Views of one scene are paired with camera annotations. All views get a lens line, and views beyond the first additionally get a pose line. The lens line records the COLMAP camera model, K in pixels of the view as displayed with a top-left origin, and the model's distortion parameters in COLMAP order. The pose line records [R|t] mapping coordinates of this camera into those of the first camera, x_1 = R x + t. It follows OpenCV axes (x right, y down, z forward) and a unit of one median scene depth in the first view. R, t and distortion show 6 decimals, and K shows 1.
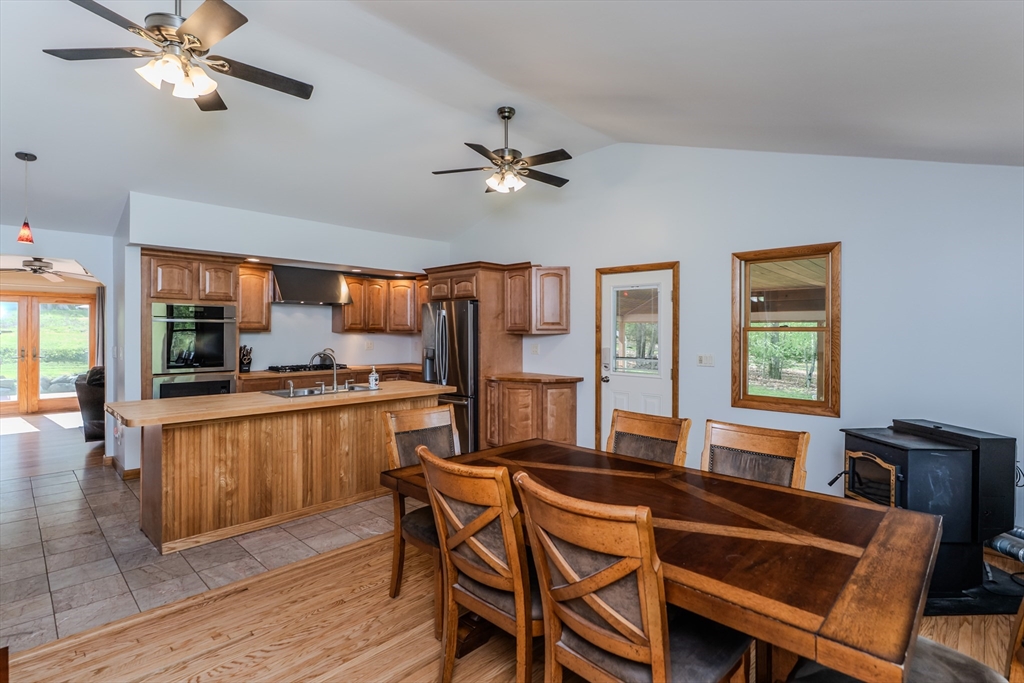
lens RADIAL K [[458.9, 0, 493.9], [0, 458.9, 334.6], [0, 0, 1]] dist [-0.010619, 0.002092]
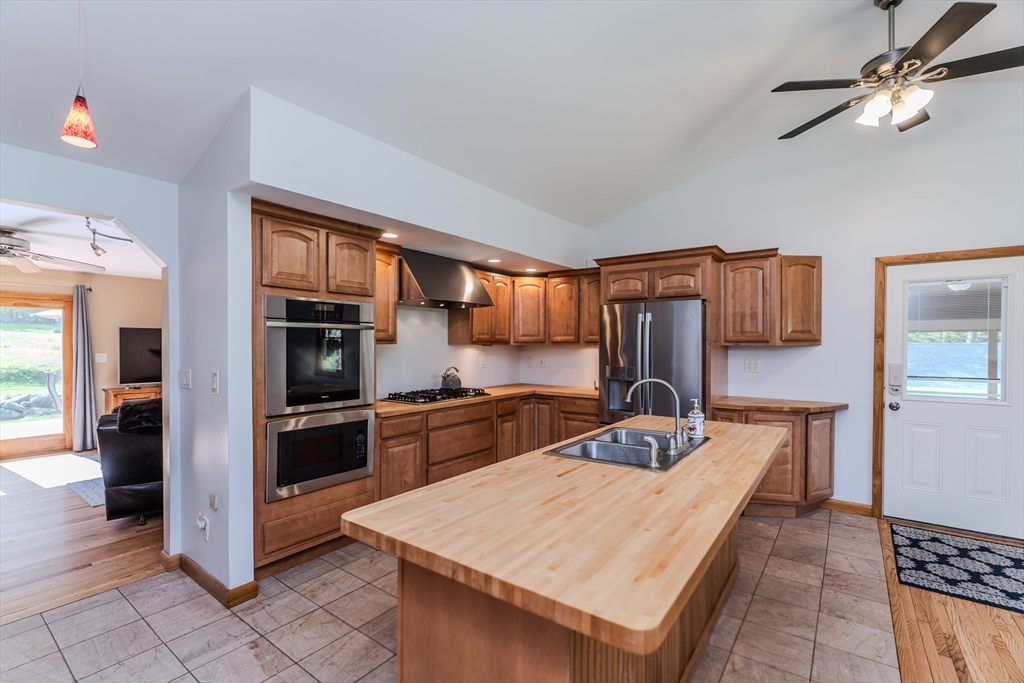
lens RADIAL K [[458.9, 0, 513.6], [0, 458.9, 347.0], [0, 0, 1]] dist [-0.010619, 0.002092]
pose [[0.993096, -0.003772, 0.117242, -0.440721], [0.004152, 0.999987, -0.002999, 0.000882], [-0.117229, 0.003465, 0.993099, 0.330539]]
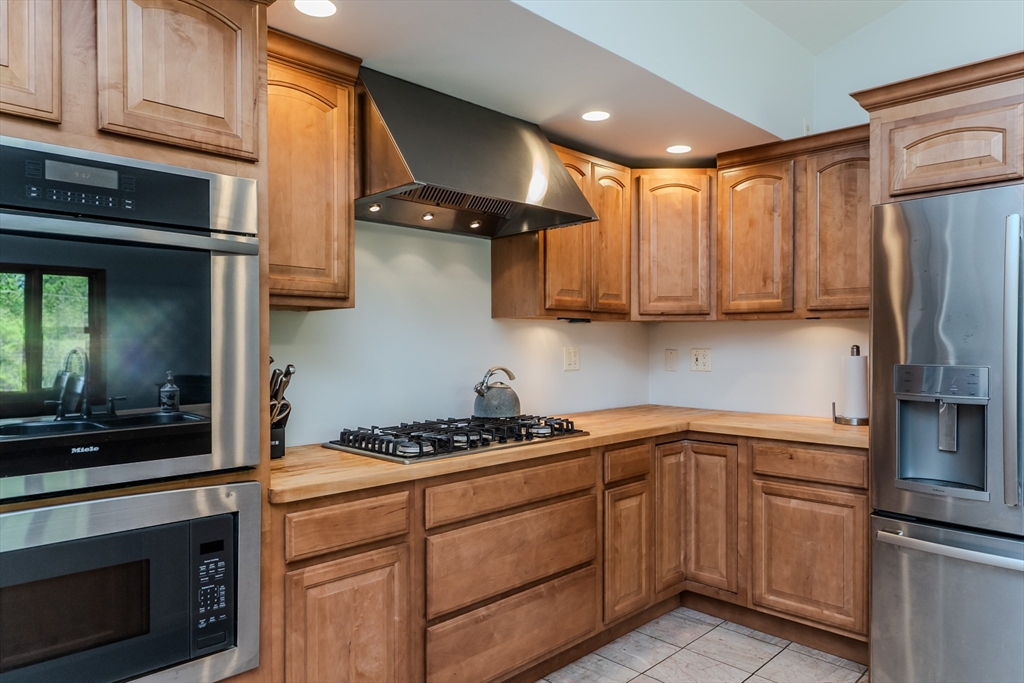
lens RADIAL K [[695.1, 0, 511.7], [0, 695.1, 344.9], [0, 0, 1]] dist [0.003622, 0.001189]
pose [[0.999443, -0.005708, -0.032892, -0.424168], [0.005627, 0.999981, -0.002547, 0.019663], [0.032906, 0.002361, 0.999456, 0.655147]]
